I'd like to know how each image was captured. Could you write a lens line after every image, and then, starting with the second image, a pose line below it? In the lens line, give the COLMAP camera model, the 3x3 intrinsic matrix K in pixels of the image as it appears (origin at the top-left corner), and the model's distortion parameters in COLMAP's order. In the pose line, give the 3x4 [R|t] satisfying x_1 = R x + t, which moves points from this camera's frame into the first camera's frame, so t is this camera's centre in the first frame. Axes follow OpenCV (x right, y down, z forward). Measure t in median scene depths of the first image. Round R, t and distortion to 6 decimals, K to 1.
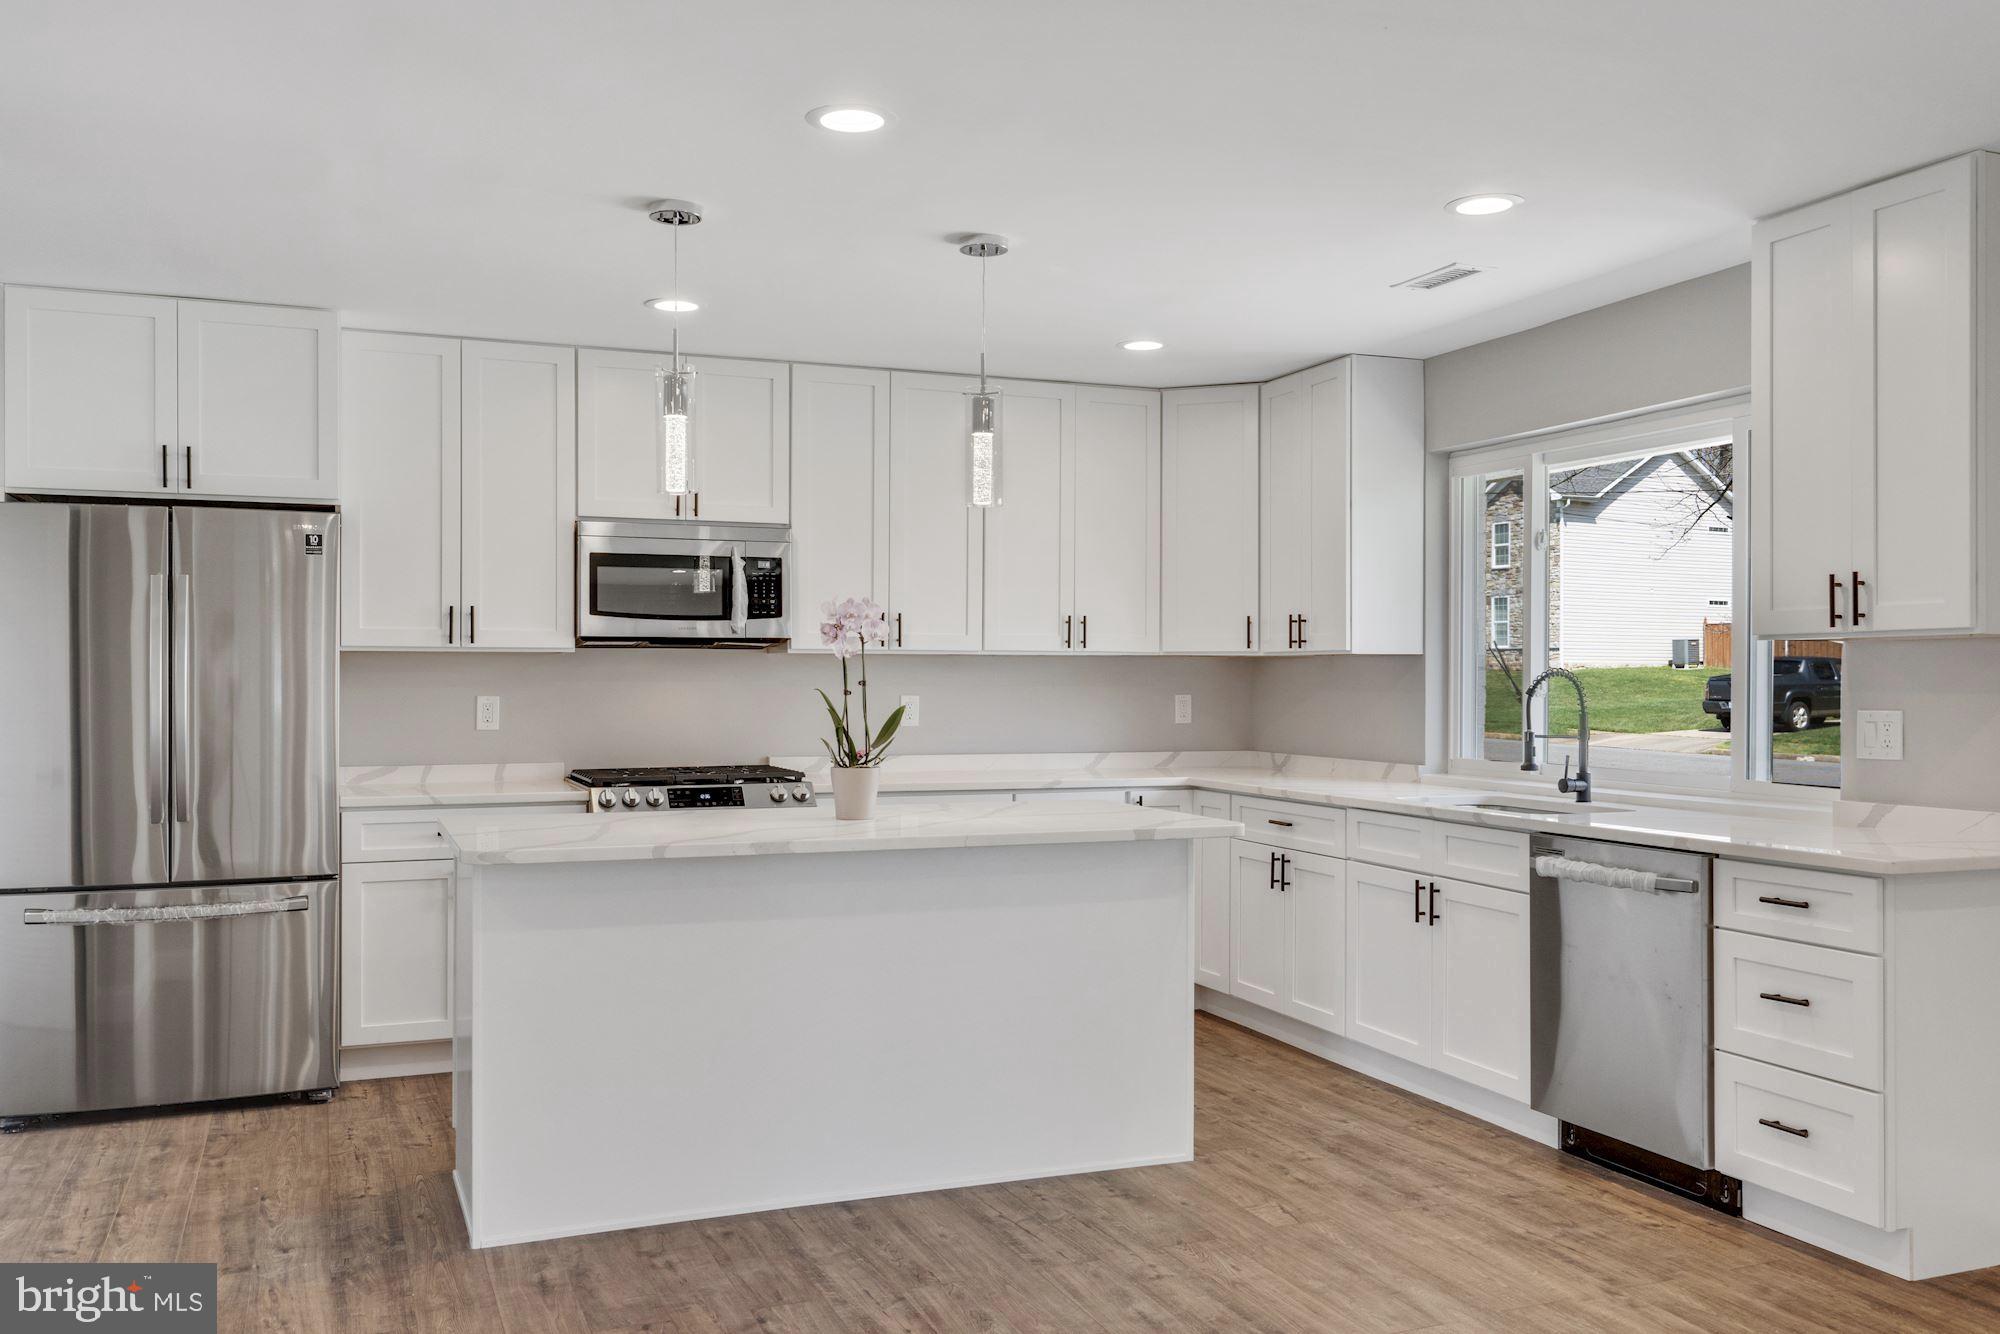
lens RADIAL K [[1645.1, 0, 1000.0], [0, 1645.1, 667.0], [0, 0, 1]] dist [0.006615, -0.002634]
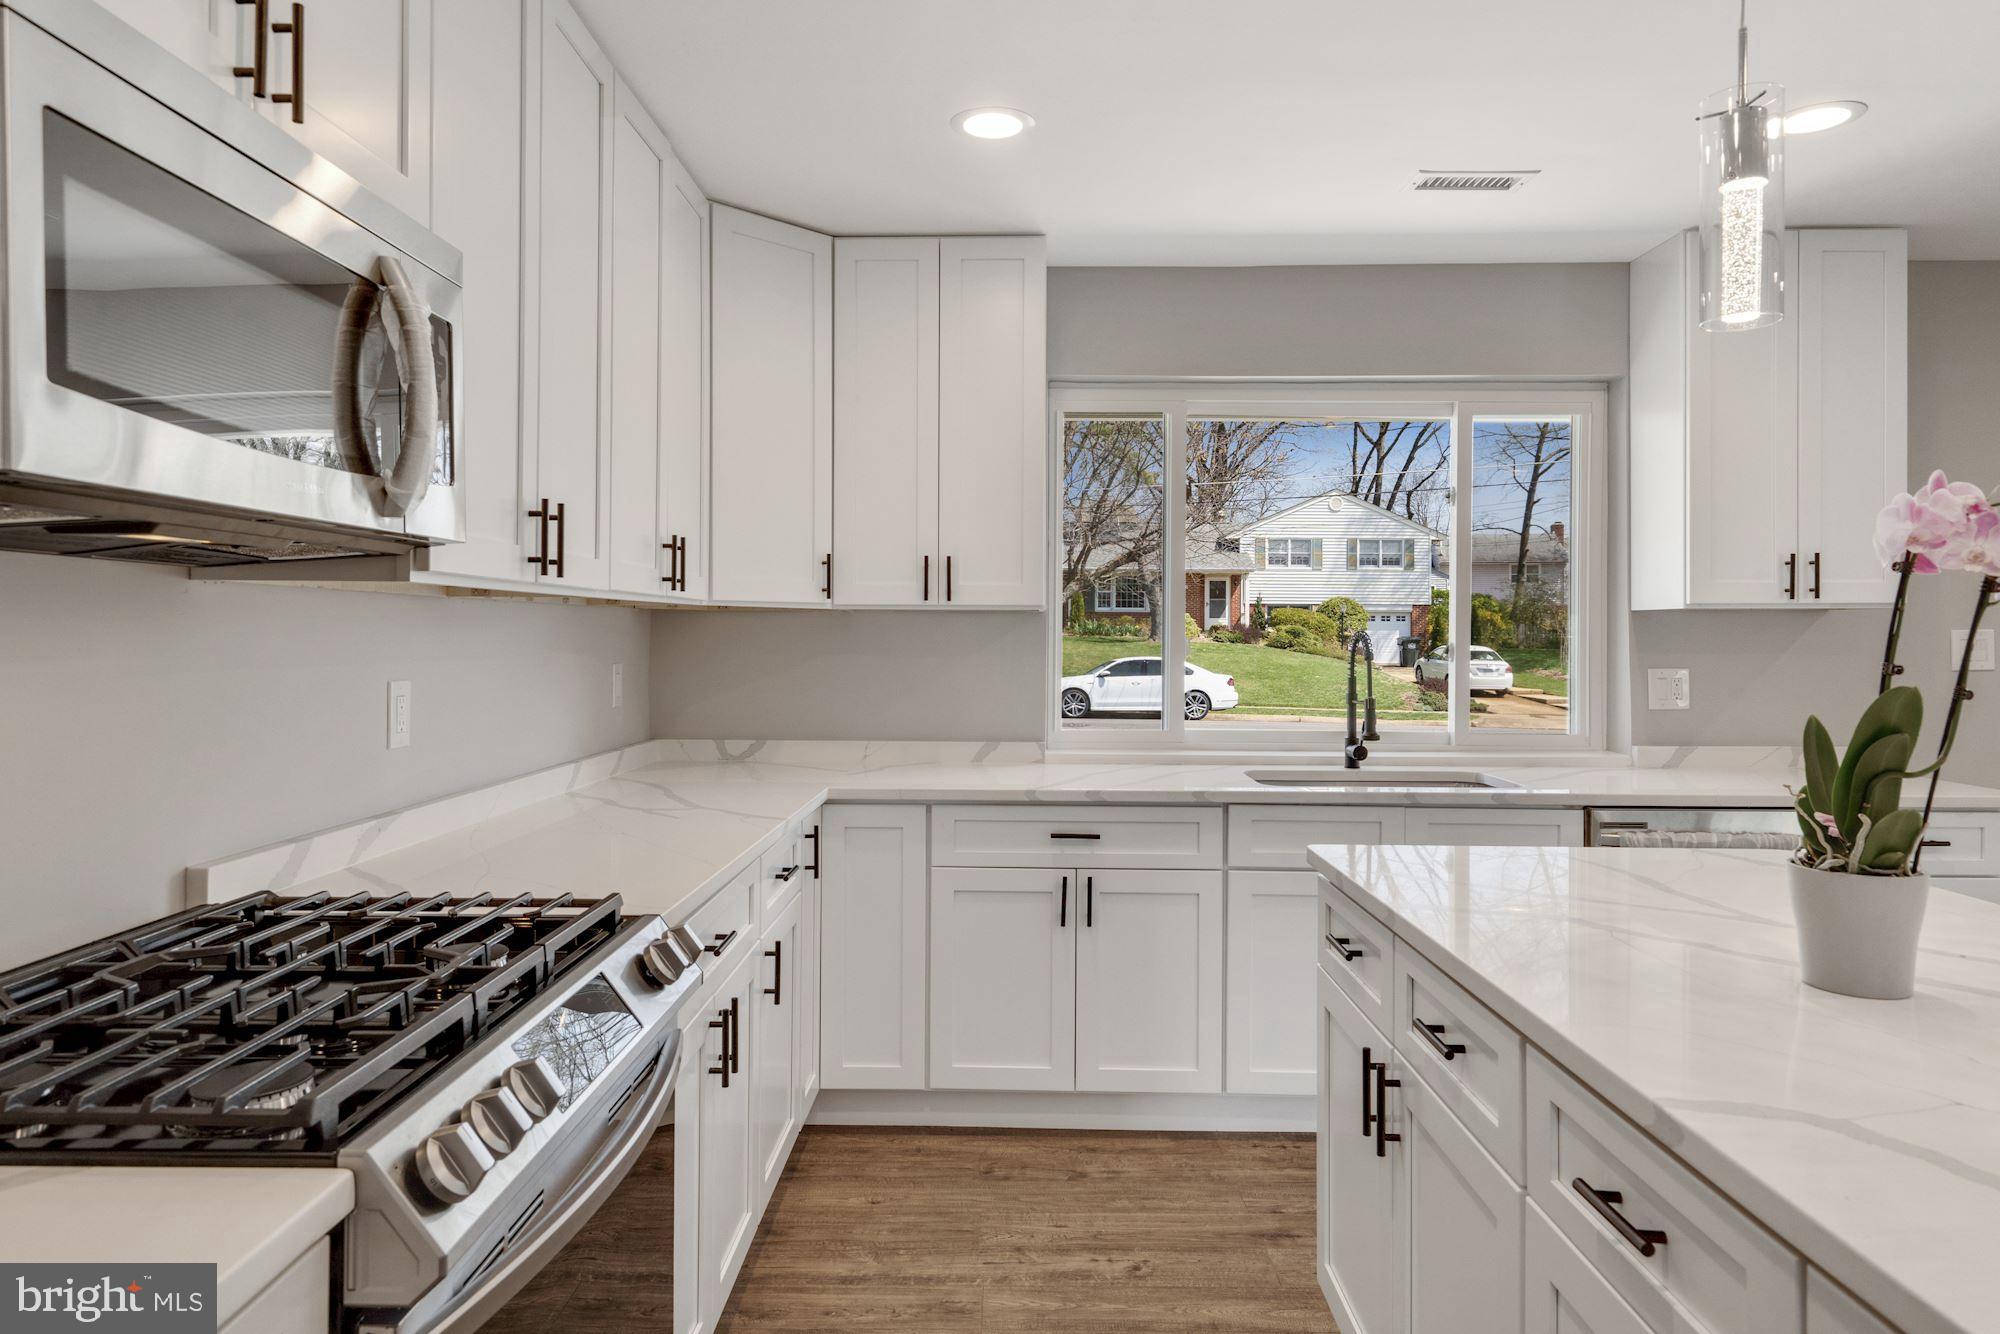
lens RADIAL K [[1225.1, 0, 993.9], [0, 1225.1, 626.9], [0, 0, 1]] dist [0.001853, 0.000039]
pose [[0.391929, 0.003667, 0.919988, -0.434405], [-0.009992, 0.999950, 0.000271, 0.000483], [-0.919941, -0.009298, 0.391946, 1.001766]]
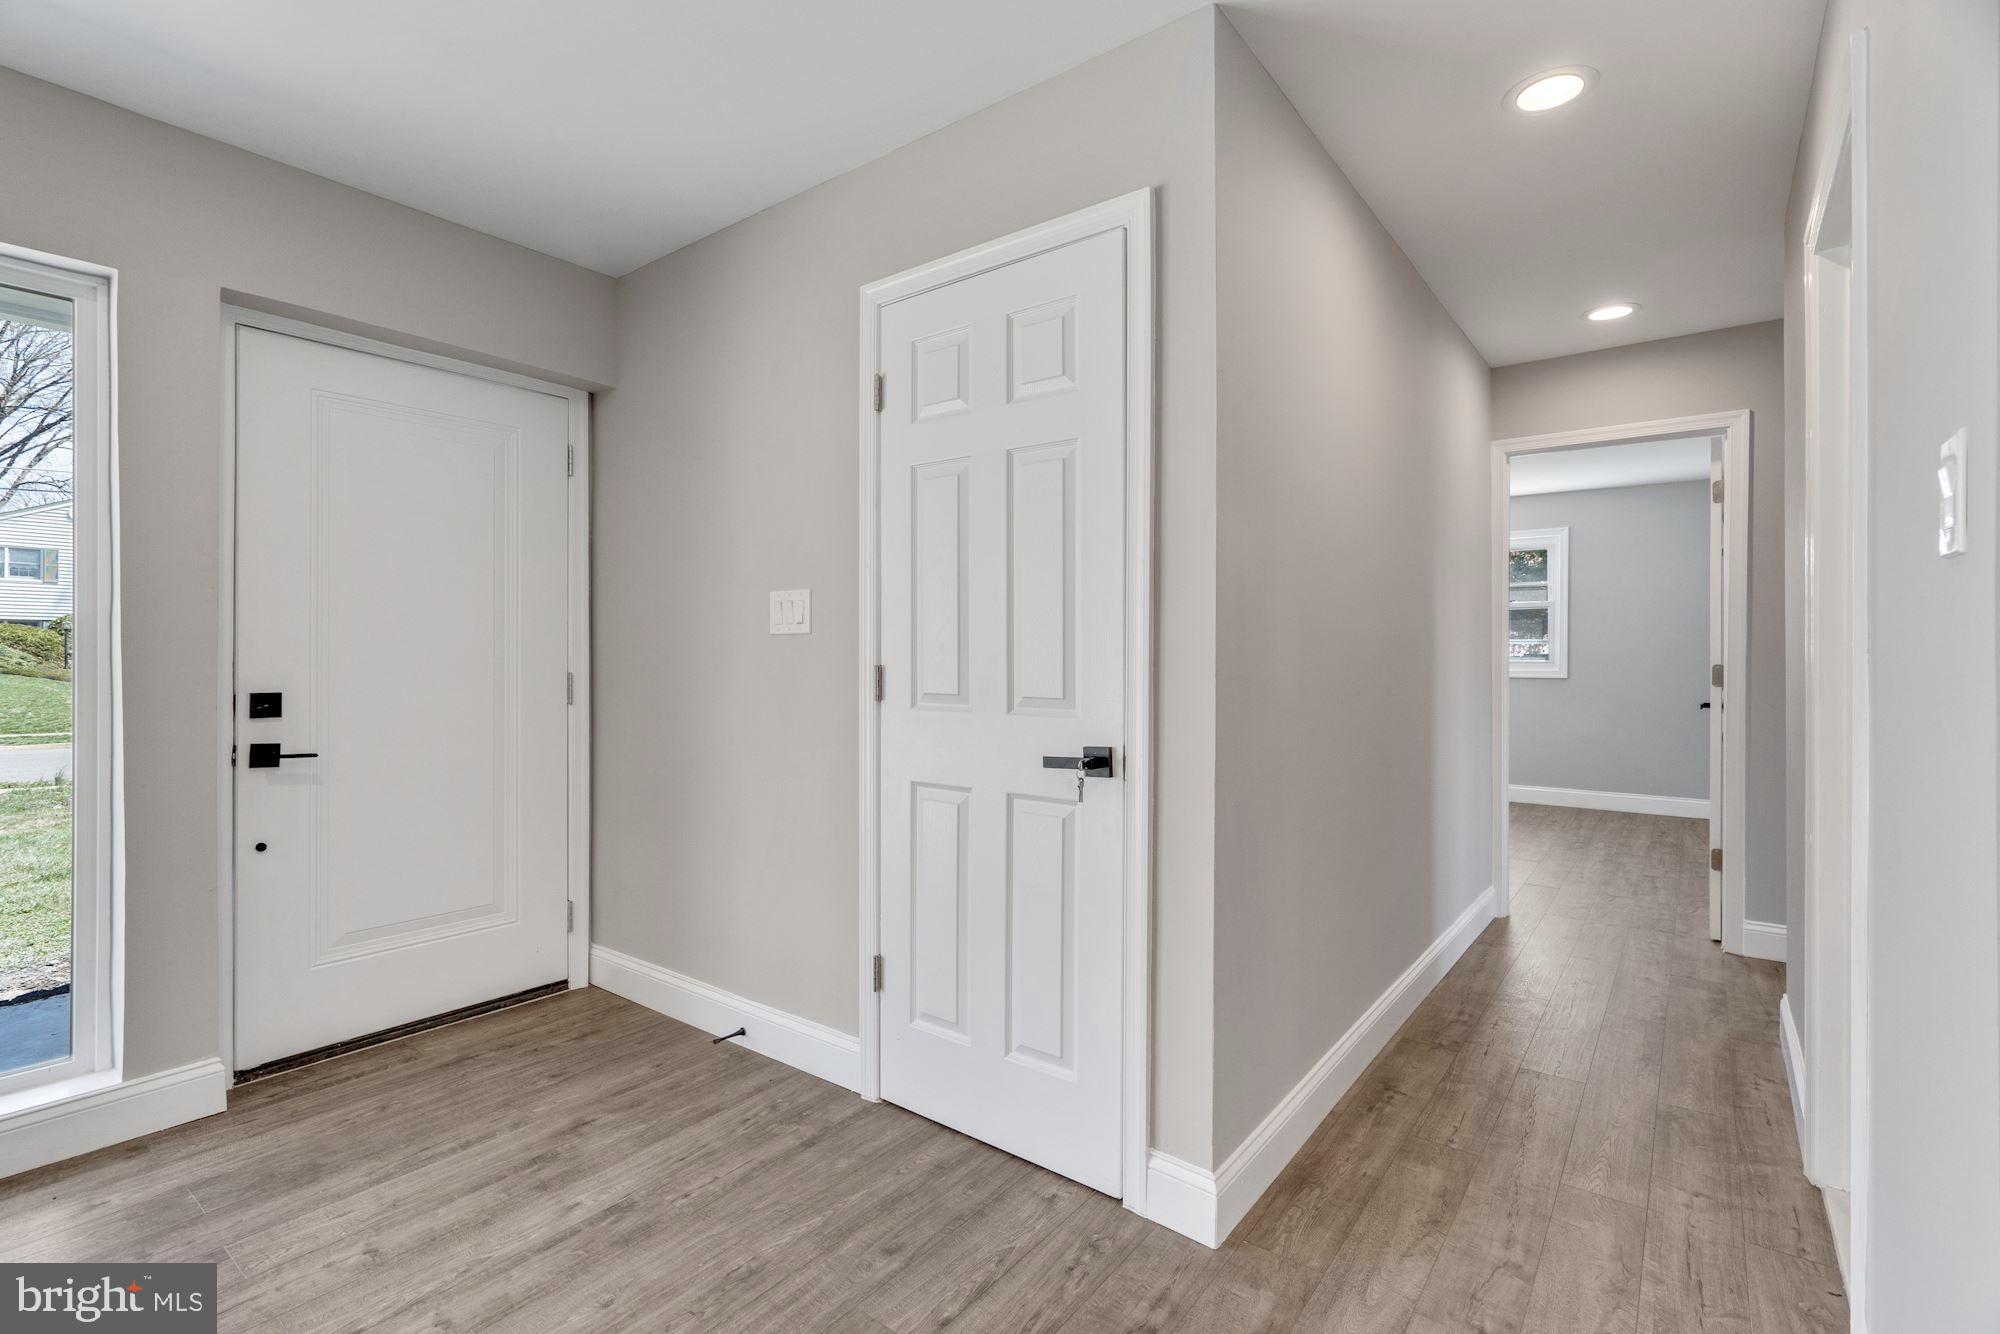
lens RADIAL K [[915.1, 0, 989.0], [0, 915.1, 655.1], [0, 0, 1]] dist [0.000507, 0.000011]
pose [[-0.493926, 0.000303, 0.869504, 0.279023], [-0.007760, 0.999959, -0.004756, 0.031439], [-0.869469, -0.009096, -0.493903, -0.257491]]
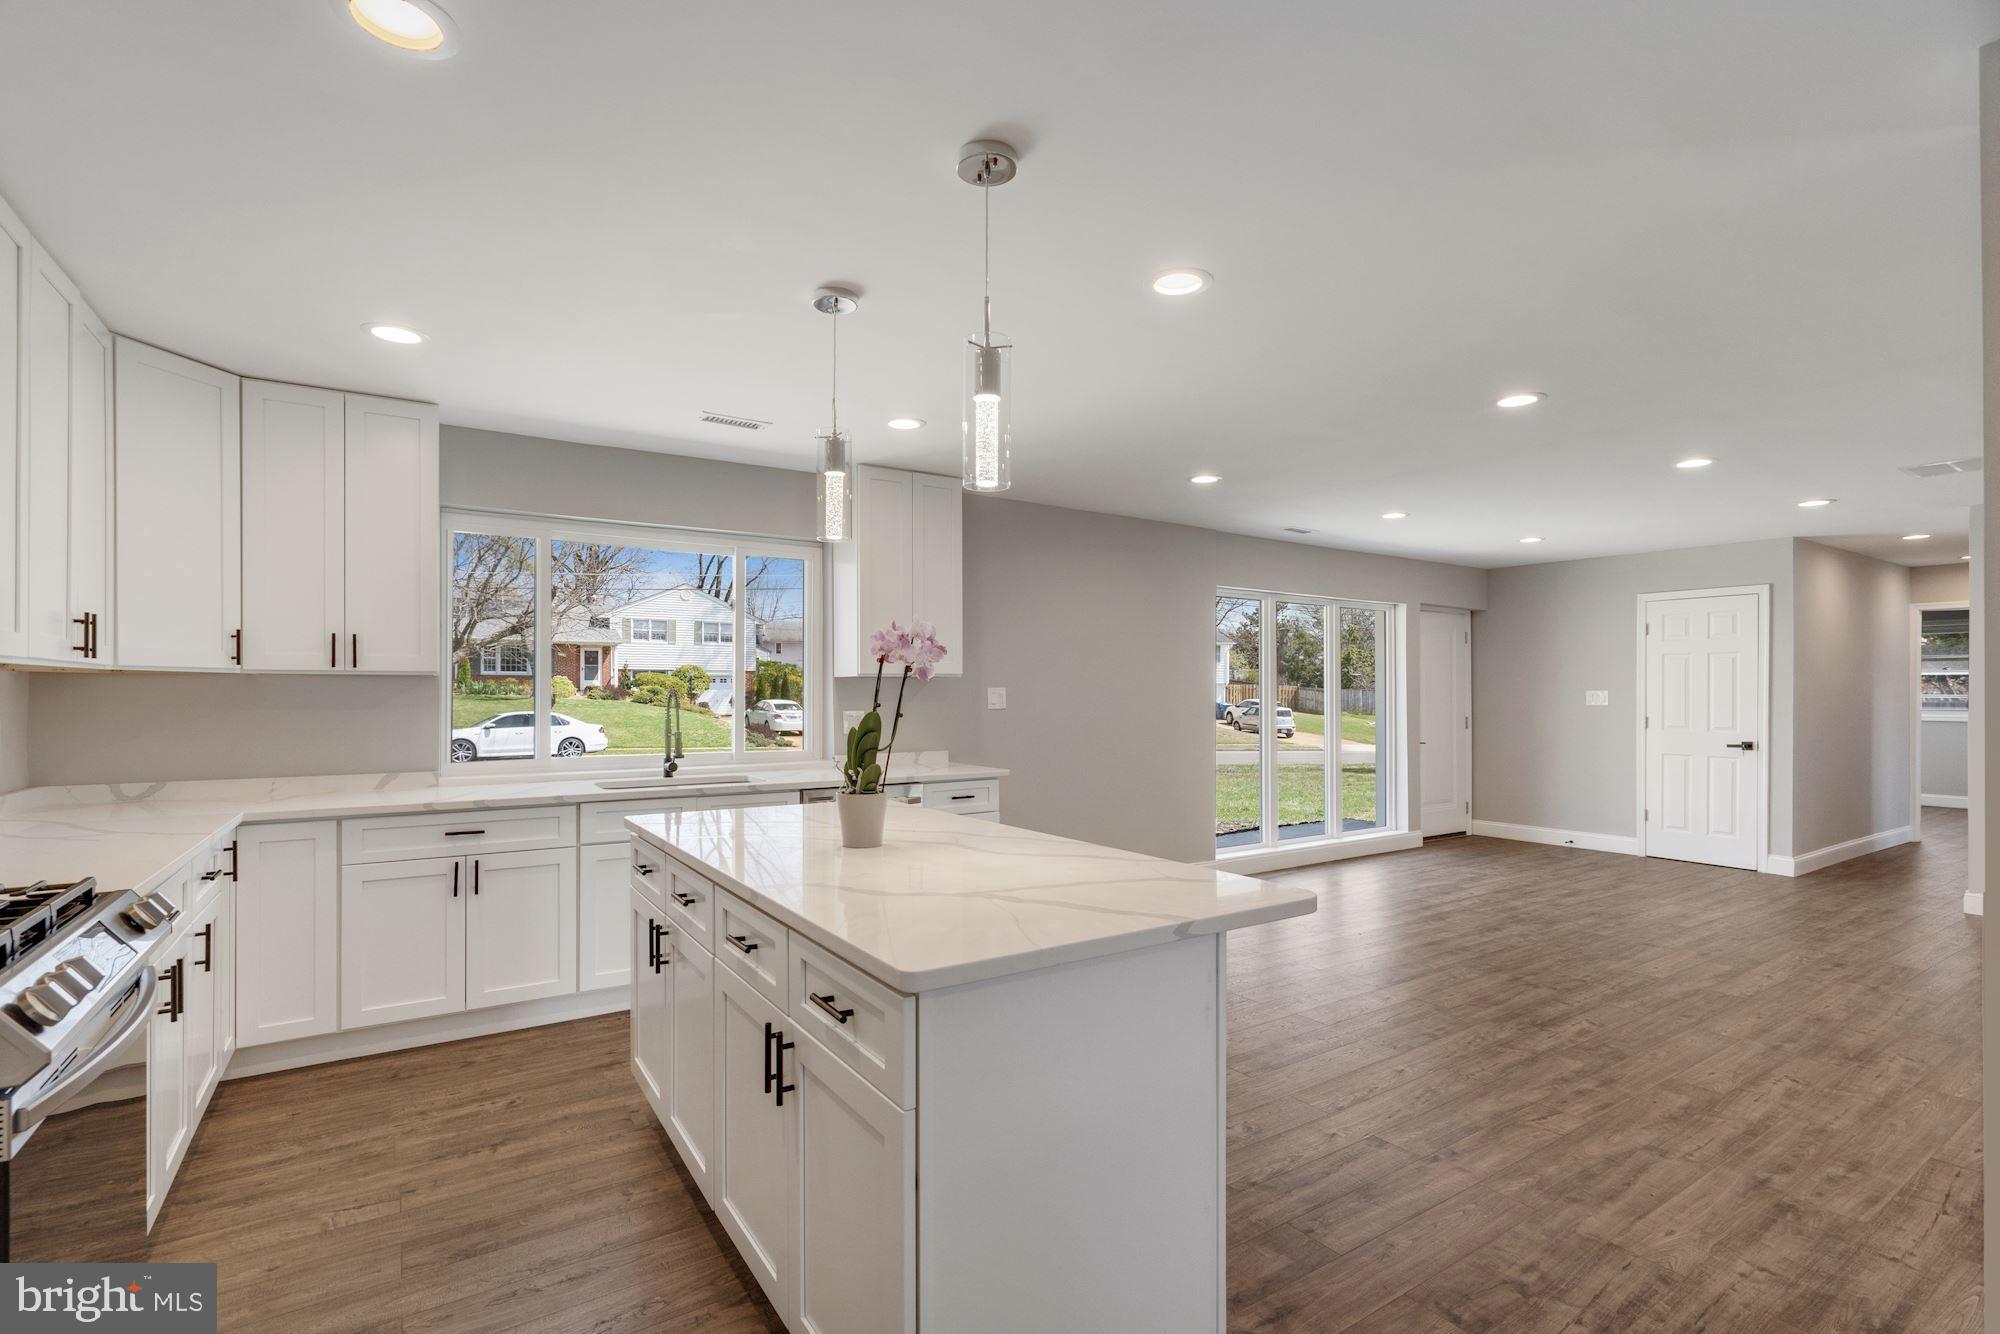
lens RADIAL K [[914.0, 0, 993.4], [0, 914.0, 691.3], [0, 0, 1]] dist [-0.001600, 0.000572]
pose [[-0.189471, -0.001092, 0.981886, -0.584606], [-0.007116, 0.999975, -0.000261, 0.000756], [-0.981861, -0.007037, -0.189474, 0.951163]]
